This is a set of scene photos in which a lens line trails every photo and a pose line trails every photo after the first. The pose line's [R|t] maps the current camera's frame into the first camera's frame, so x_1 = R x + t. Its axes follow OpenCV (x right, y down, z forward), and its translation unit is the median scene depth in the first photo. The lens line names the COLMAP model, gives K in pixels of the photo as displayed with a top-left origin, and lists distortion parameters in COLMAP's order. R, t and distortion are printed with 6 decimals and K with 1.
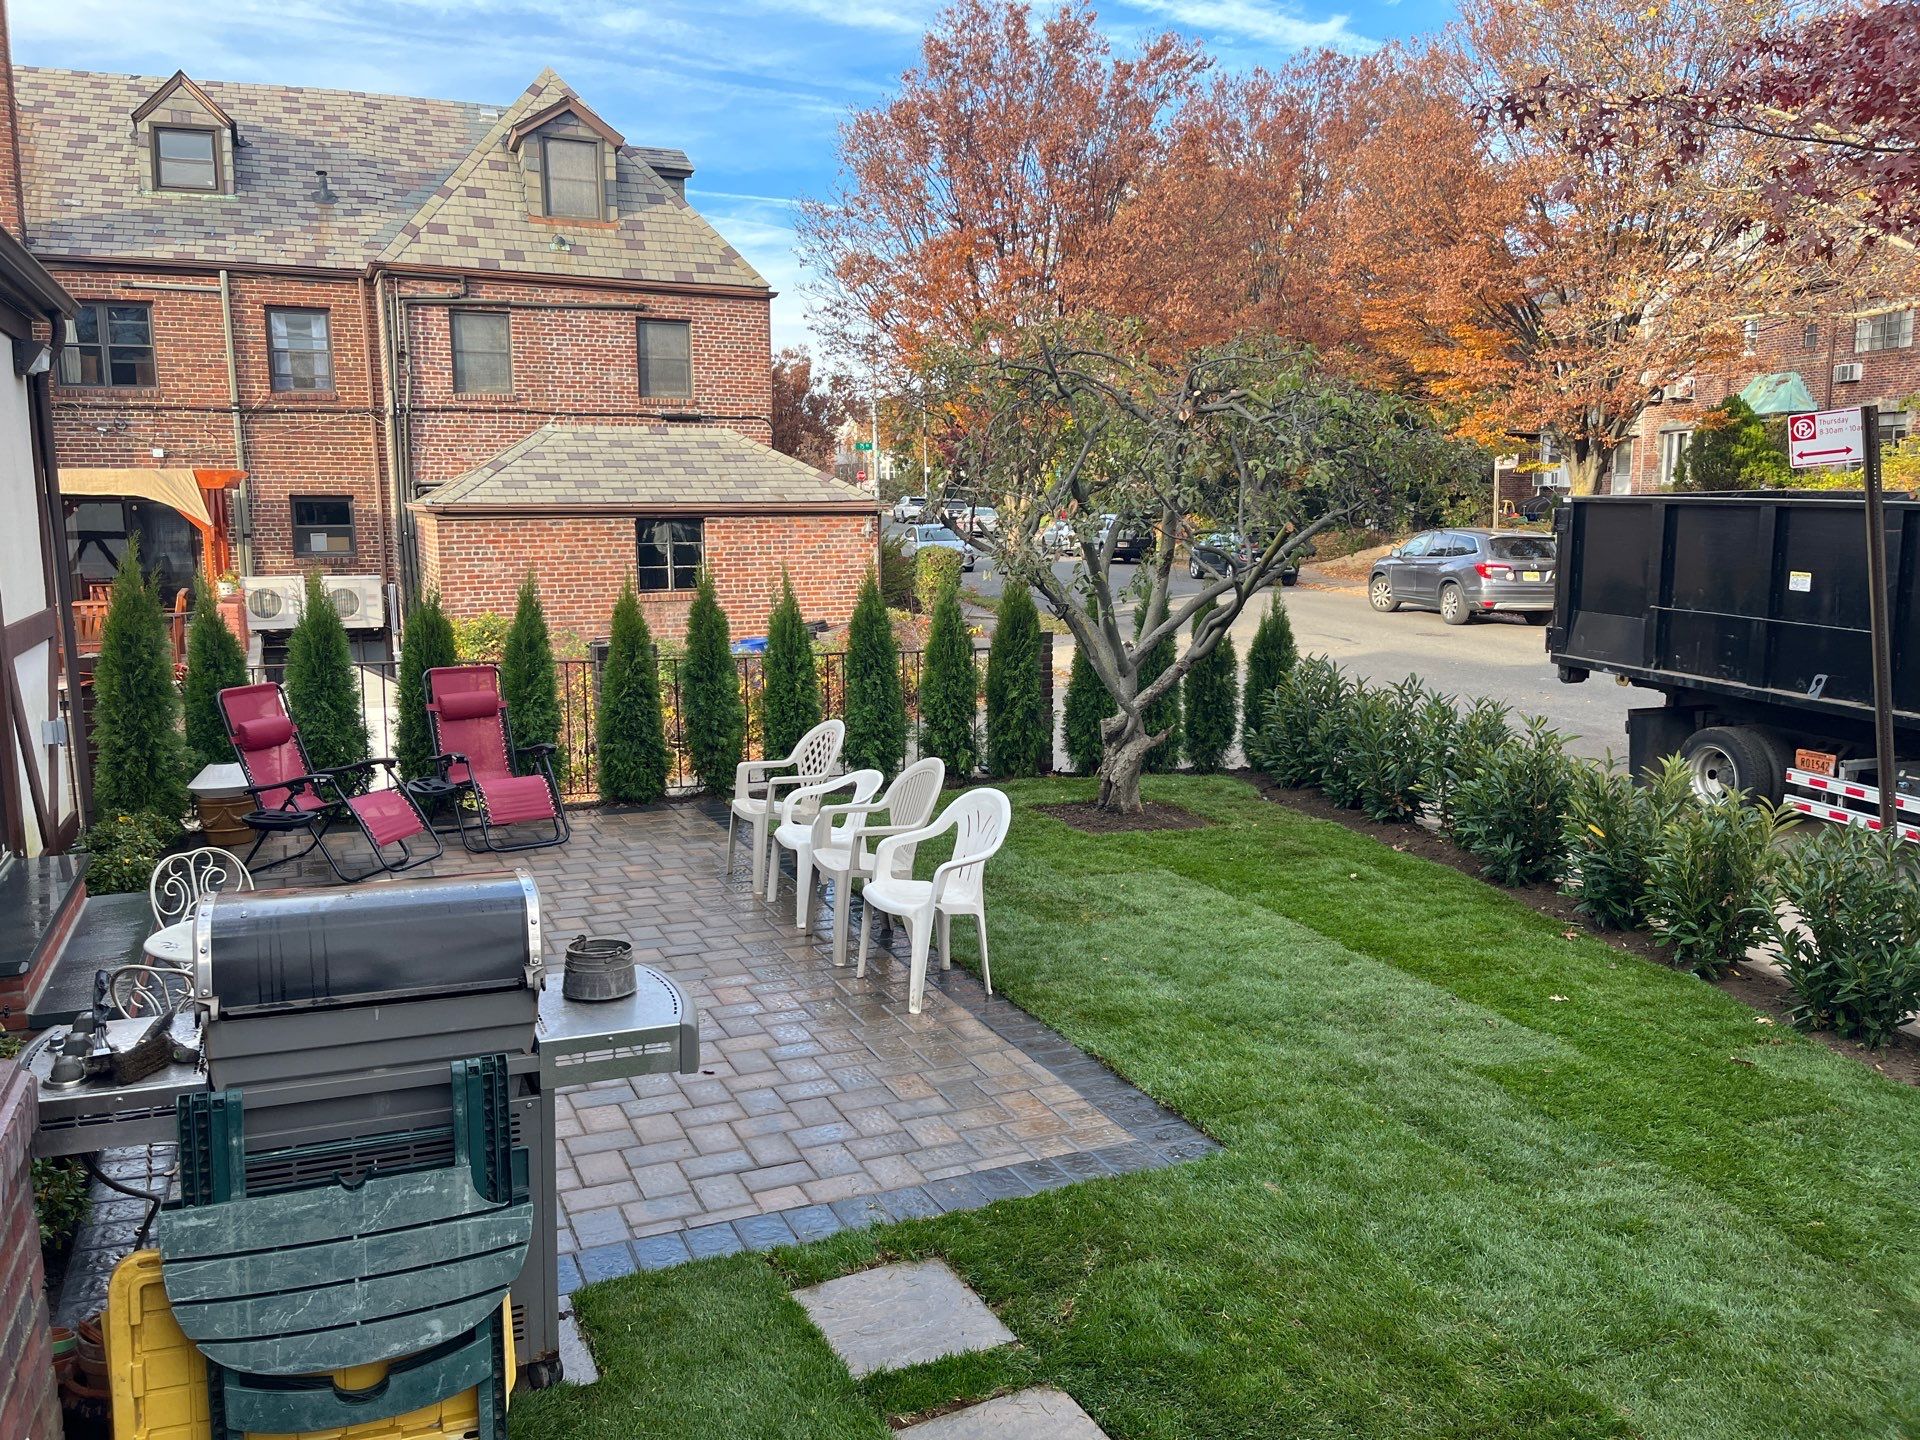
lens RADIAL K [[1452.2, 0, 953.9], [0, 1452.2, 719.6], [0, 0, 1]] dist [0.065997, -0.093566]
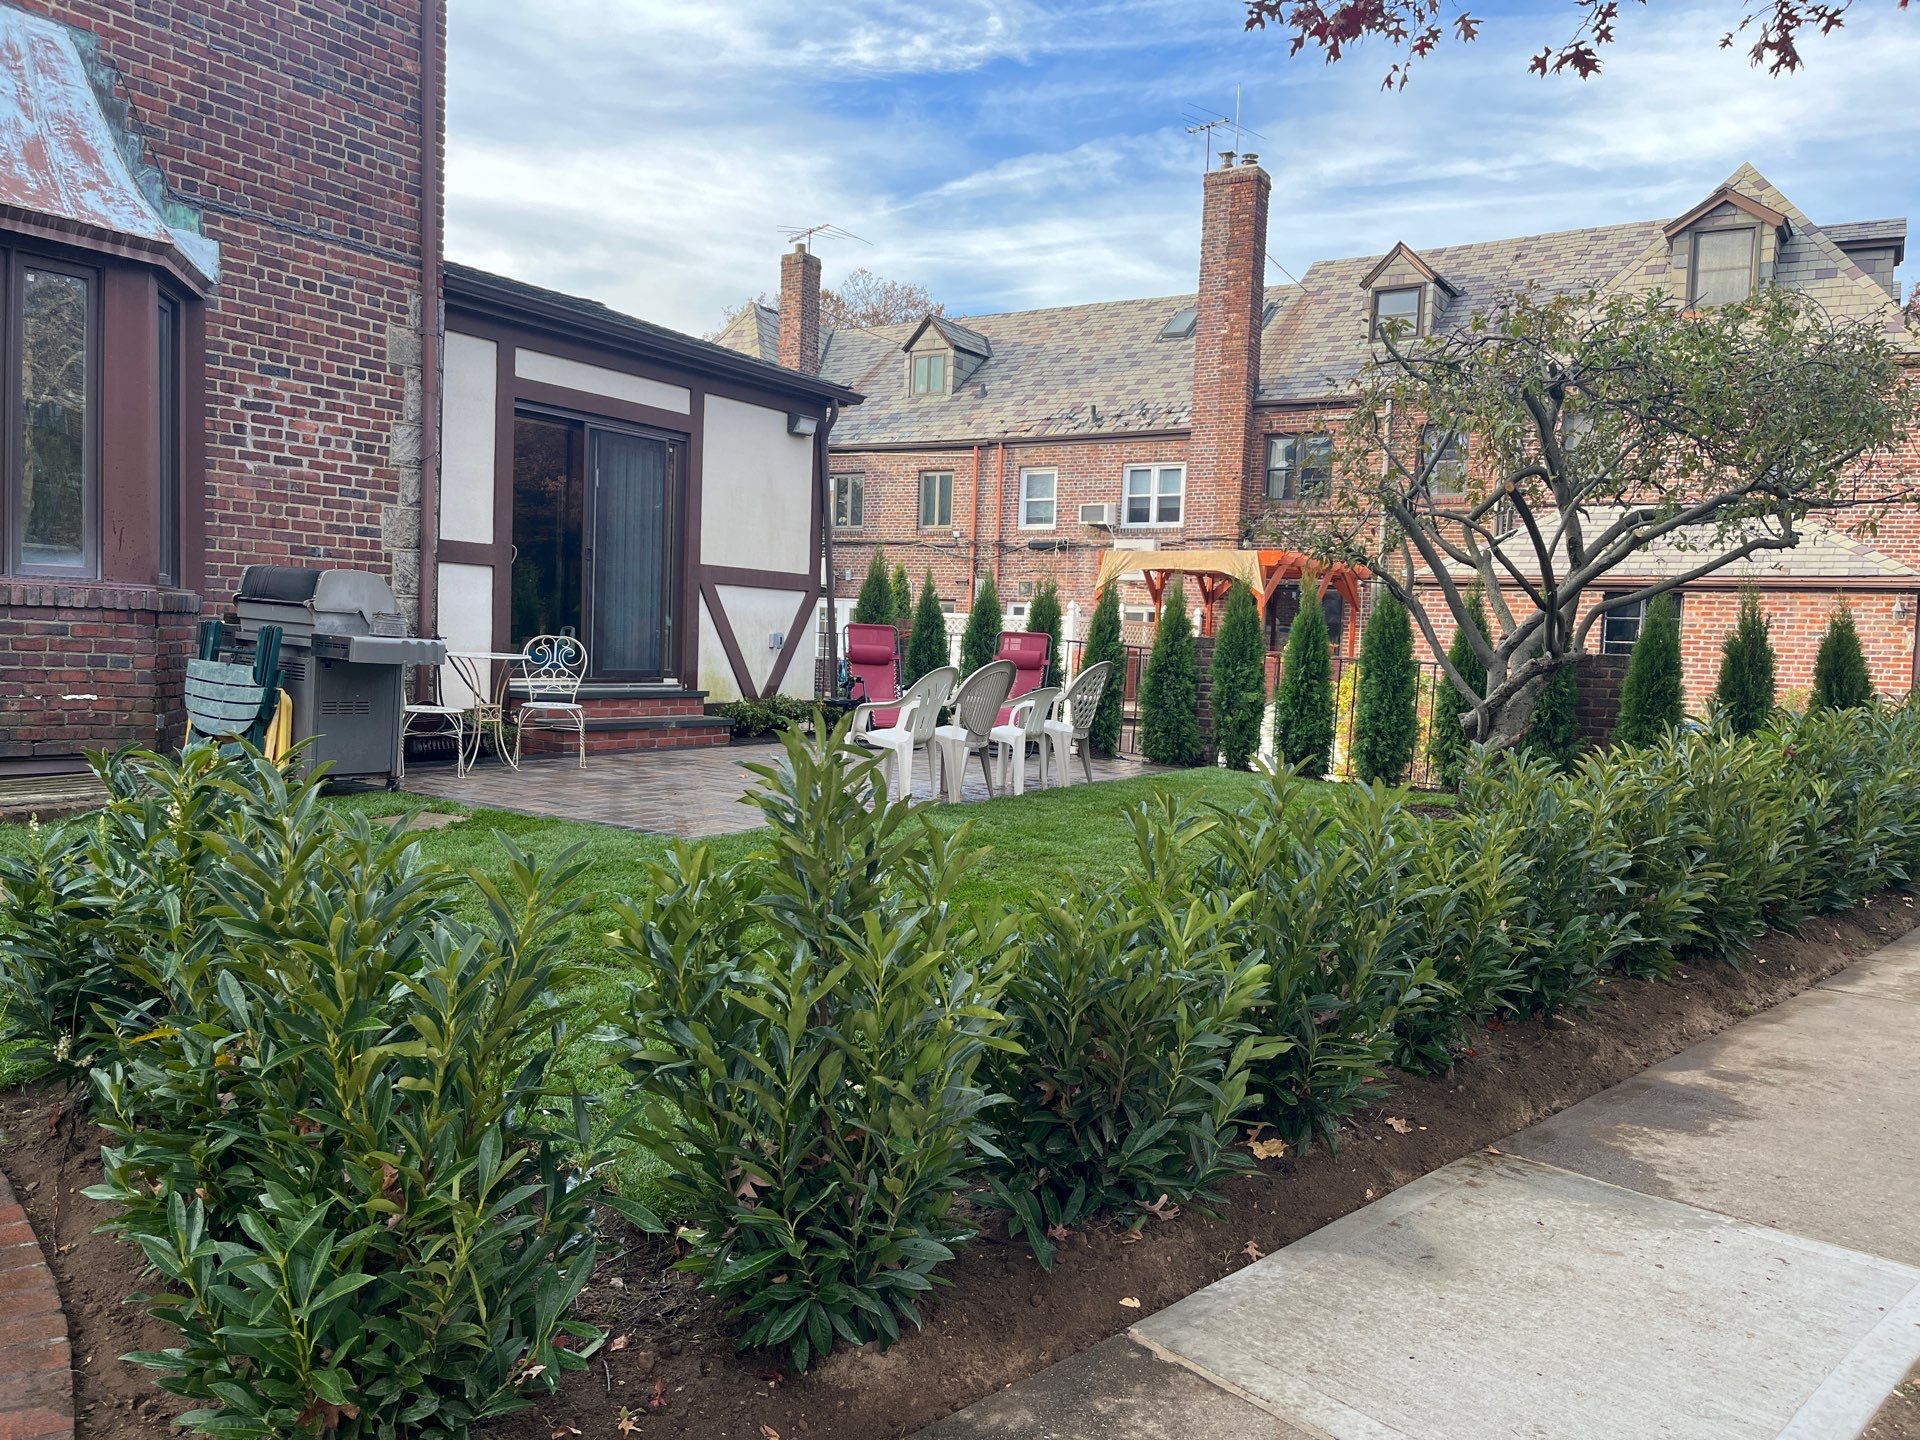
lens RADIAL K [[1452.2, 0, 951.4], [0, 1452.2, 729.1], [0, 0, 1]] dist [0.065997, -0.093566]
pose [[0.547794, 0.078694, -0.832904, 0.321720], [-0.164584, 0.986248, -0.015064, 0.035725], [0.820265, 0.145335, 0.553212, 0.087547]]
